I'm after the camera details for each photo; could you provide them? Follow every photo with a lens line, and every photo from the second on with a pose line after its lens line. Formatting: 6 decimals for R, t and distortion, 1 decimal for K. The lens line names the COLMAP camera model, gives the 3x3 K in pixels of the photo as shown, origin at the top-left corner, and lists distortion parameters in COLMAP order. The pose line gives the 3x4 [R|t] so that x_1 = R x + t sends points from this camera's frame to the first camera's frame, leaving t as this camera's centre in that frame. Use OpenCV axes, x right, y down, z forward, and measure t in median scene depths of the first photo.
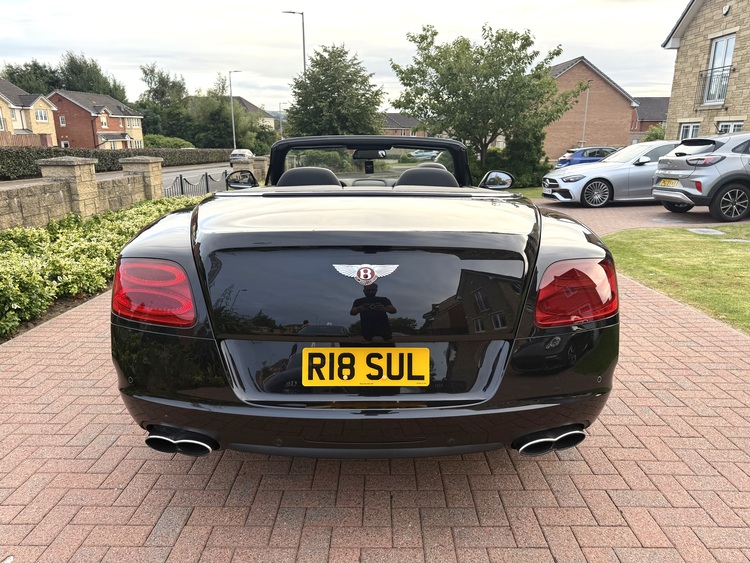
lens RADIAL K [[530.2, 0, 377.5], [0, 530.2, 283.7], [0, 0, 1]] dist [0.027507, -0.030764]
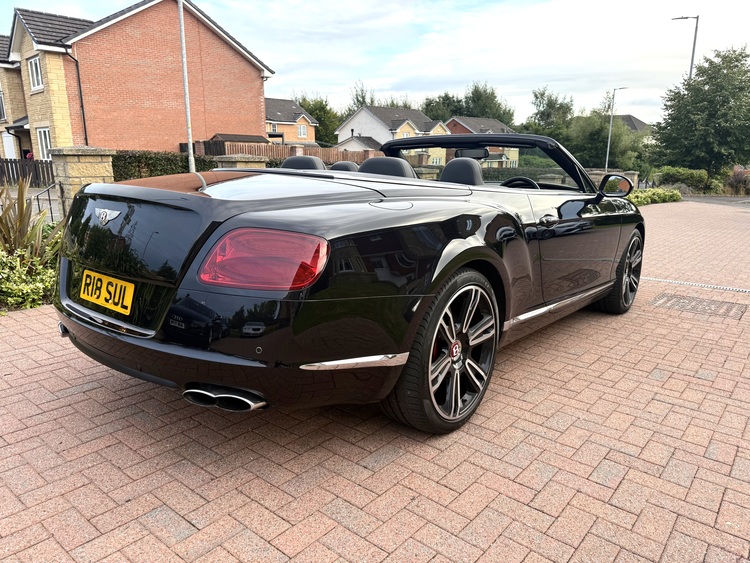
lens RADIAL K [[530.2, 0, 371.7], [0, 530.2, 283.4], [0, 0, 1]] dist [0.027507, -0.030764]
pose [[0.772734, 0.149989, -0.616754, 0.057200], [-0.172776, 0.984693, 0.022996, -0.000115], [0.610762, 0.088790, 0.786820, 0.017038]]
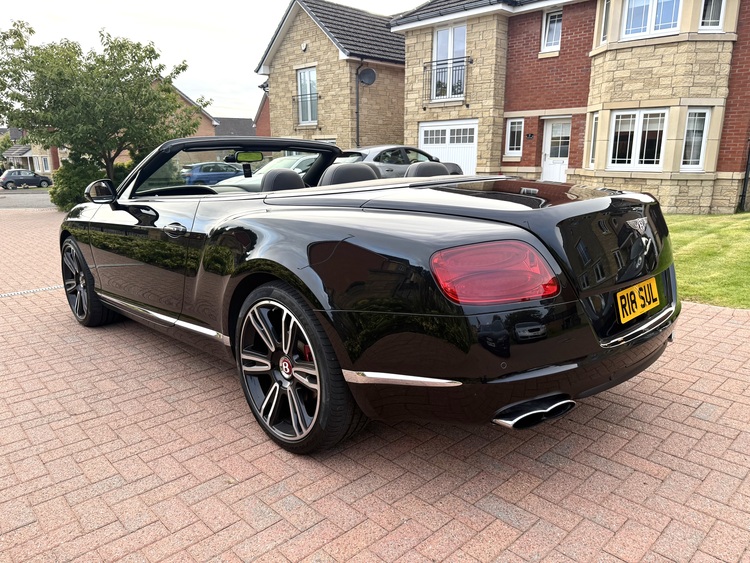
lens RADIAL K [[530.2, 0, 374.4], [0, 530.2, 287.0], [0, 0, 1]] dist [0.027507, -0.030764]
pose [[0.728822, -0.173249, 0.662422, -0.061049], [0.190600, 0.980554, 0.046747, -0.002566], [-0.657640, 0.092188, 0.747671, 0.020237]]
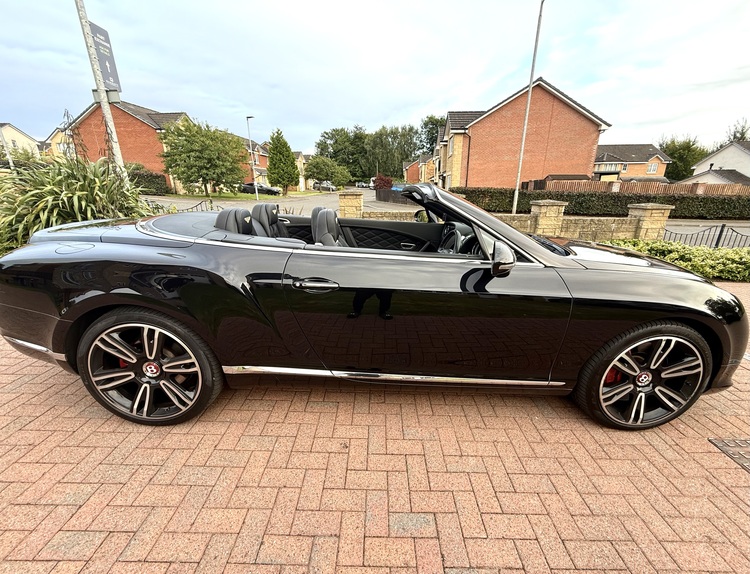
lens RADIAL K [[302.5, 0, 378.4], [0, 302.5, 284.0], [0, 0, 1]] dist [0.002843, -0.000409]
pose [[0.016100, 0.302949, -0.952871, 0.068105], [-0.265866, 0.919984, 0.288002, -0.027883], [0.963876, 0.248699, 0.095355, 0.102528]]
